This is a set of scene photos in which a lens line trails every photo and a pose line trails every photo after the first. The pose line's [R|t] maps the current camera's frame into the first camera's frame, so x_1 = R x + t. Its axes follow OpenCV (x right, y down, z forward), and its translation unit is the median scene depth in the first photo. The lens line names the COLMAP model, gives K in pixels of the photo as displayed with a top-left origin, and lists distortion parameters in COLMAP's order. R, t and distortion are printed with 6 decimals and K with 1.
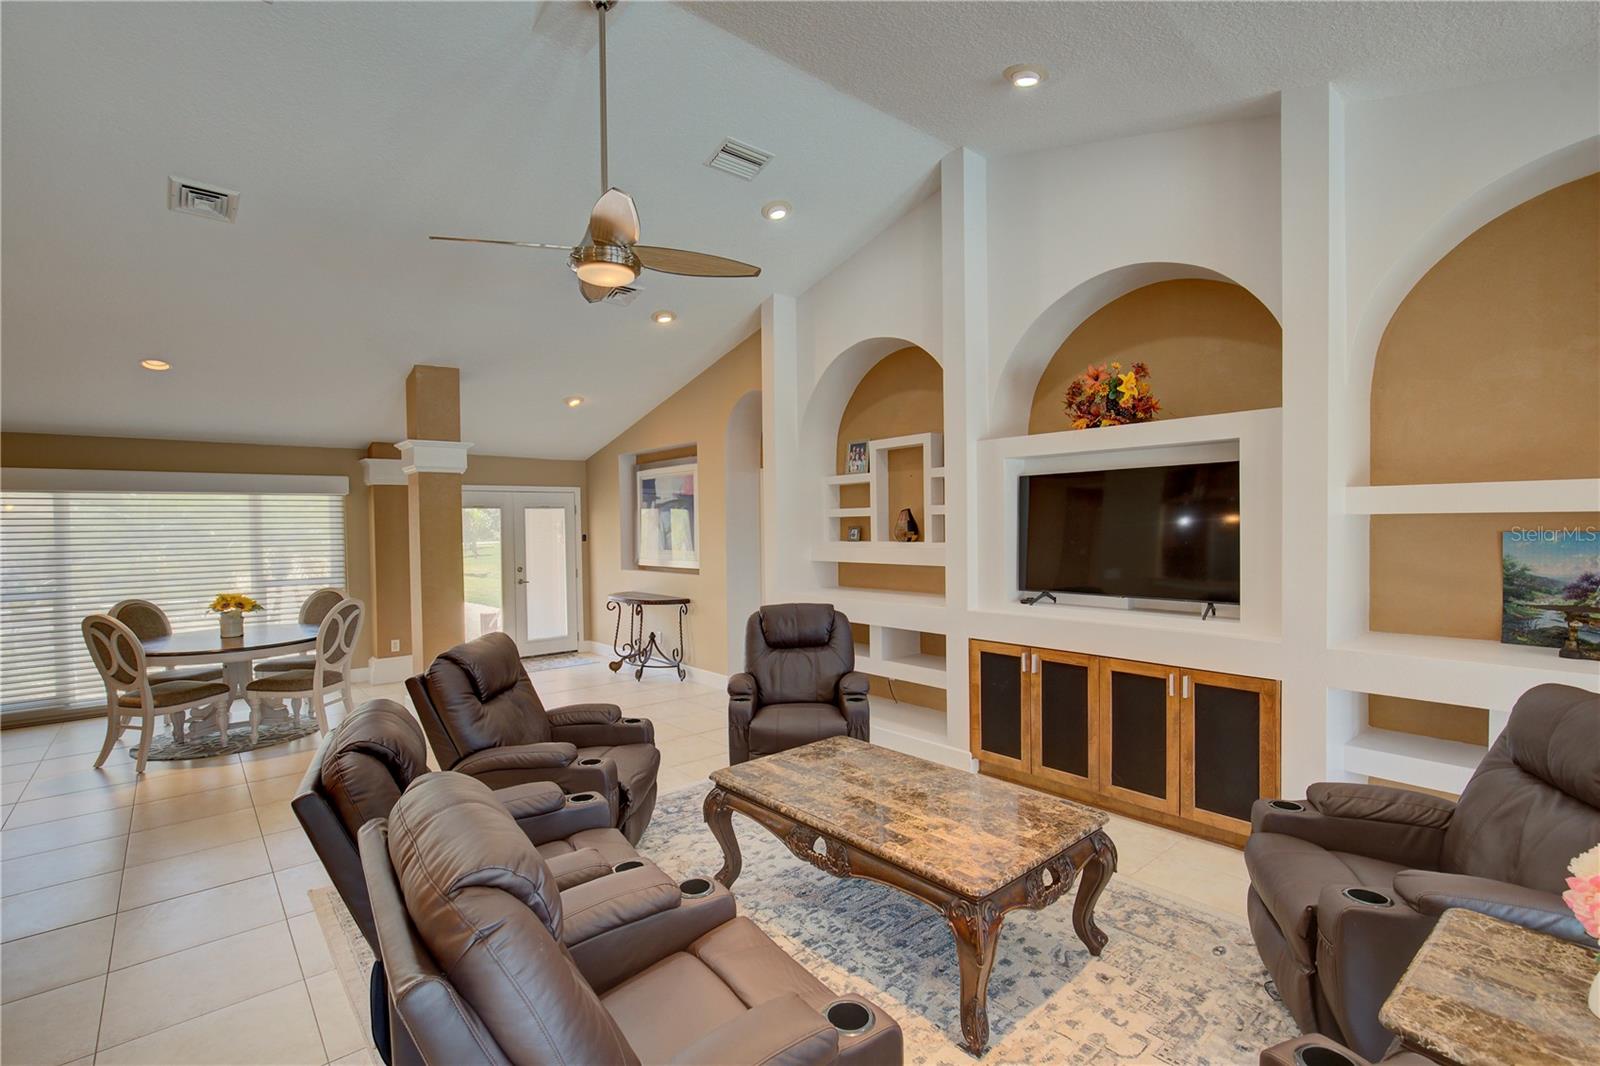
lens RADIAL K [[697.9, 0, 798.4], [0, 697.9, 554.4], [0, 0, 1]] dist [-0.001289, -0.000232]
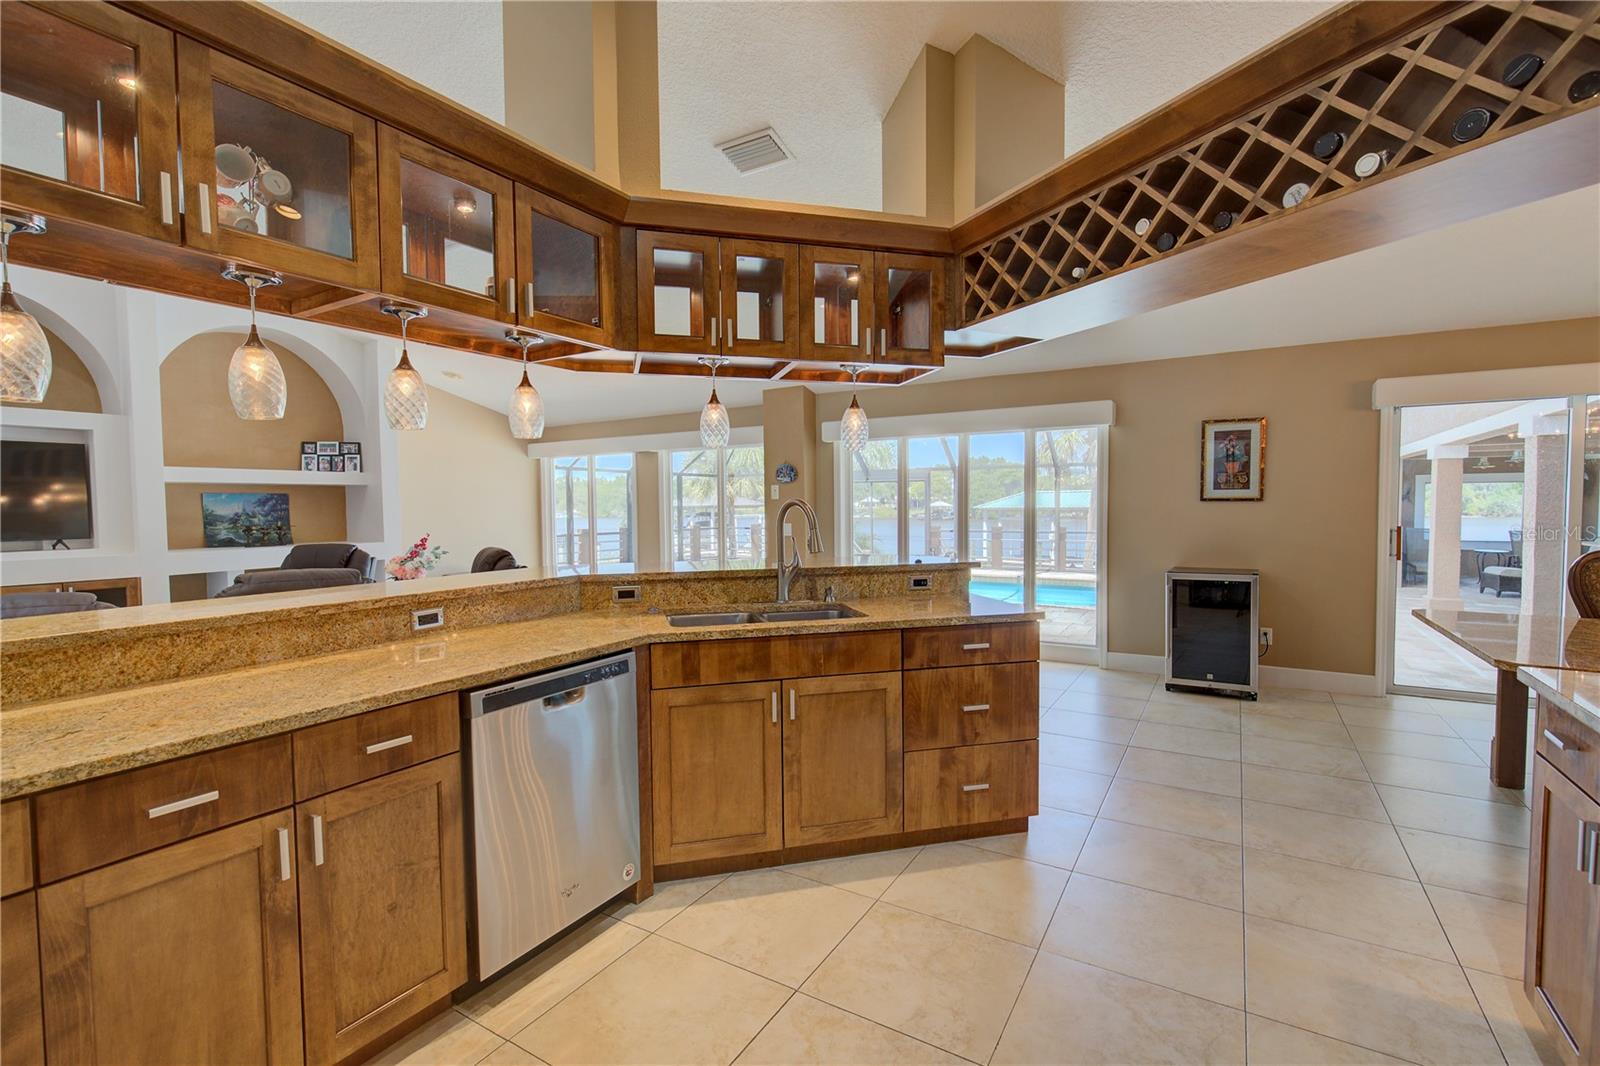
lens RADIAL K [[724.9, 0, 794.4], [0, 724.9, 536.0], [0, 0, 1]] dist [-0.000988, -0.000160]
pose [[-0.315064, -0.020449, 0.948850, -0.858679], [0.060128, 0.997329, 0.041459, 0.059594], [-0.947164, 0.070115, -0.312993, 0.017791]]
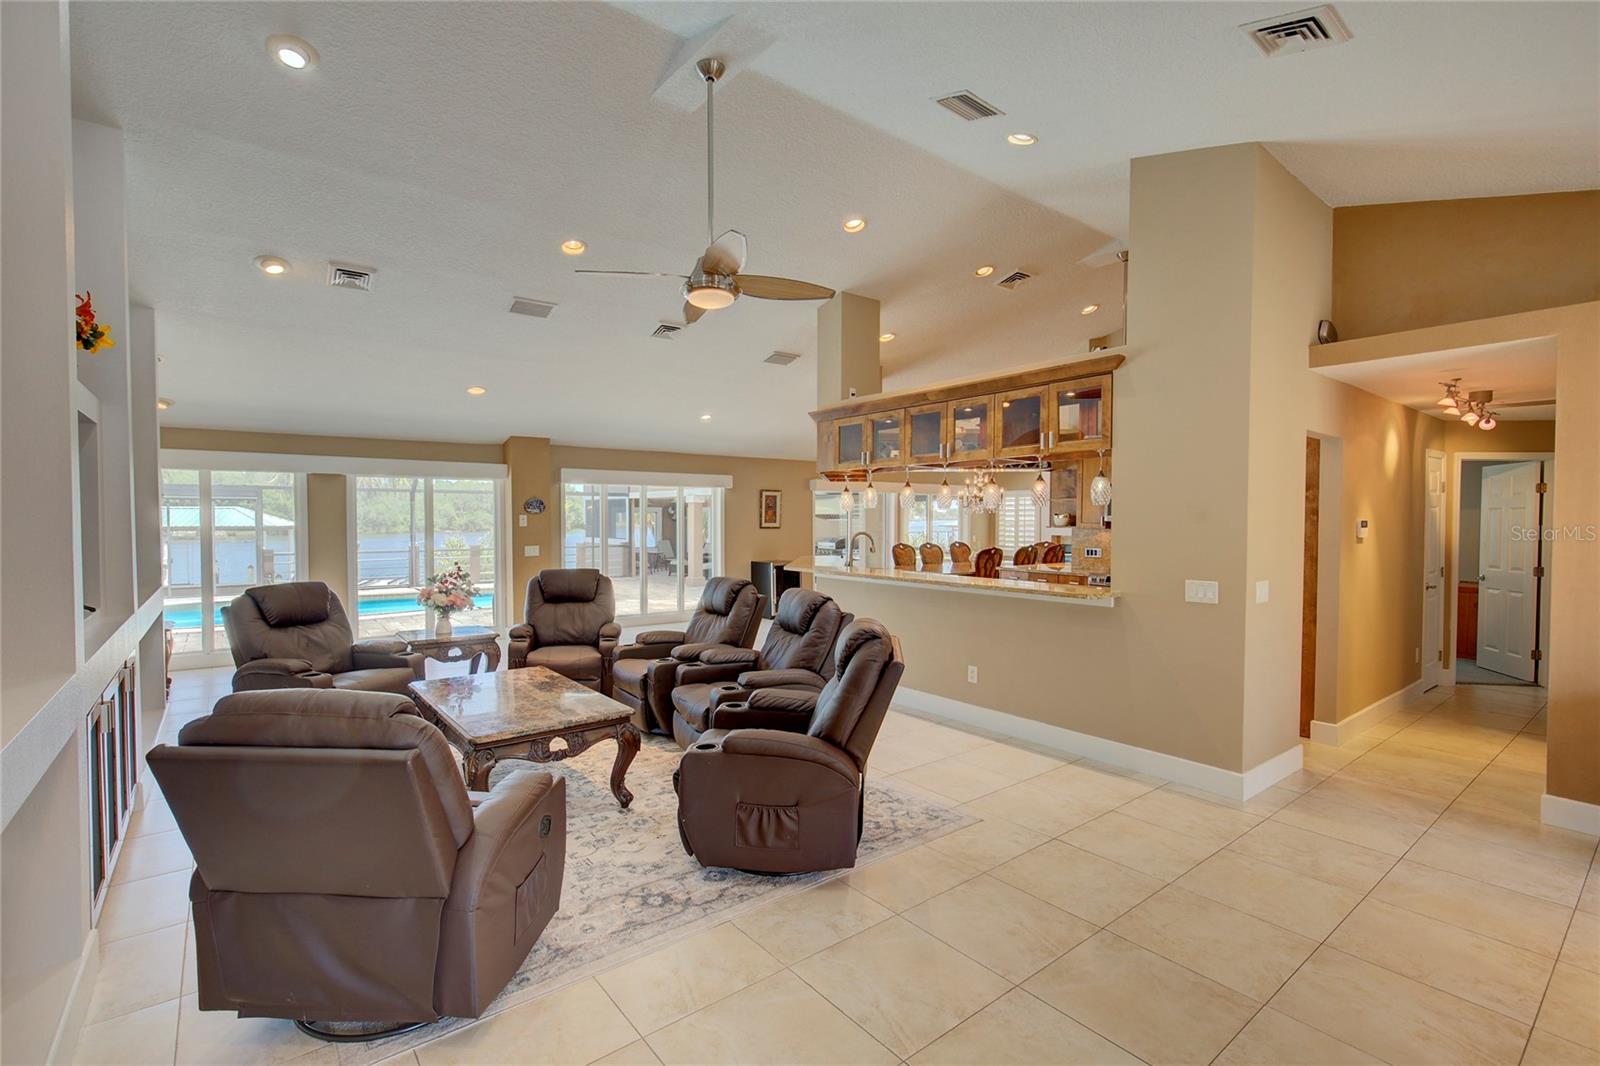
lens RADIAL K [[724.9, 0, 794.4], [0, 724.9, 536.0], [0, 0, 1]] dist [-0.000988, -0.000160]
pose [[-0.999194, 0.015140, 0.037176, -0.264317], [0.017830, 0.997163, 0.073137, -0.040039], [-0.035963, 0.073741, -0.996629, 1.213640]]
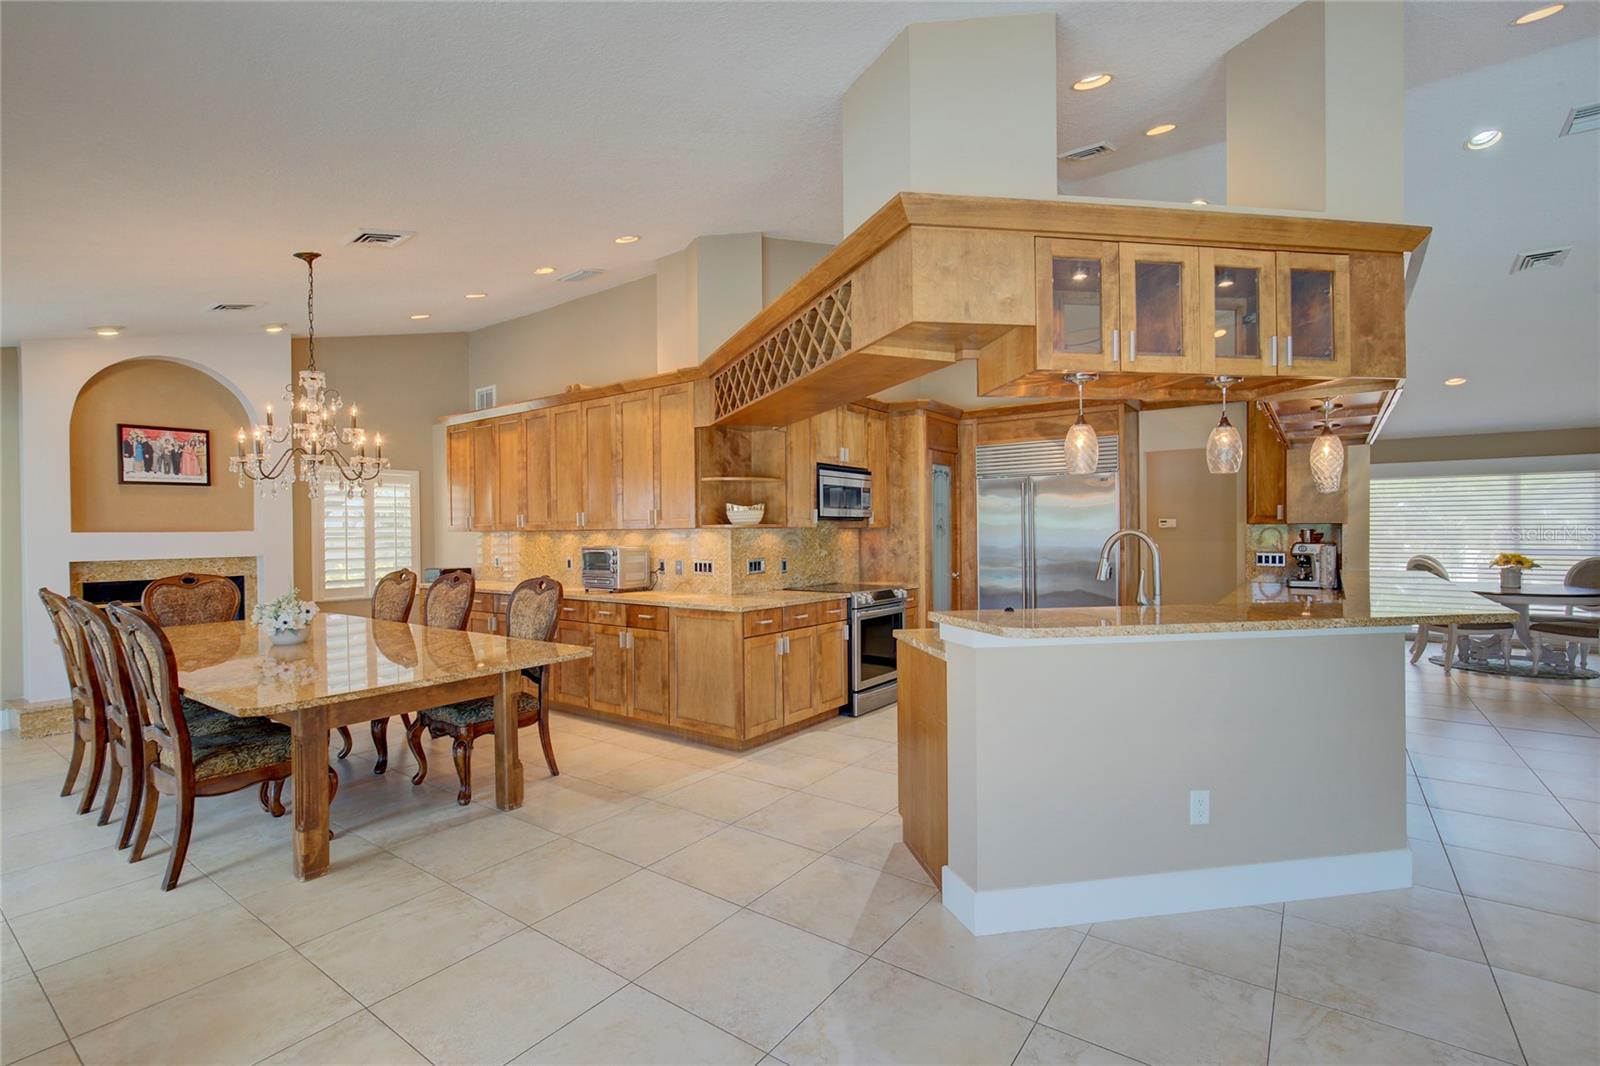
lens RADIAL K [[737.3, 0, 797.2], [0, 737.3, 533.2], [0, 0, 1]] dist [-0.001966, -0.000240]
pose [[0.240554, 0.020501, -0.970419, 0.140102], [-0.042889, 0.999025, 0.010473, 0.061437], [0.969688, 0.039101, 0.241199, -0.529810]]
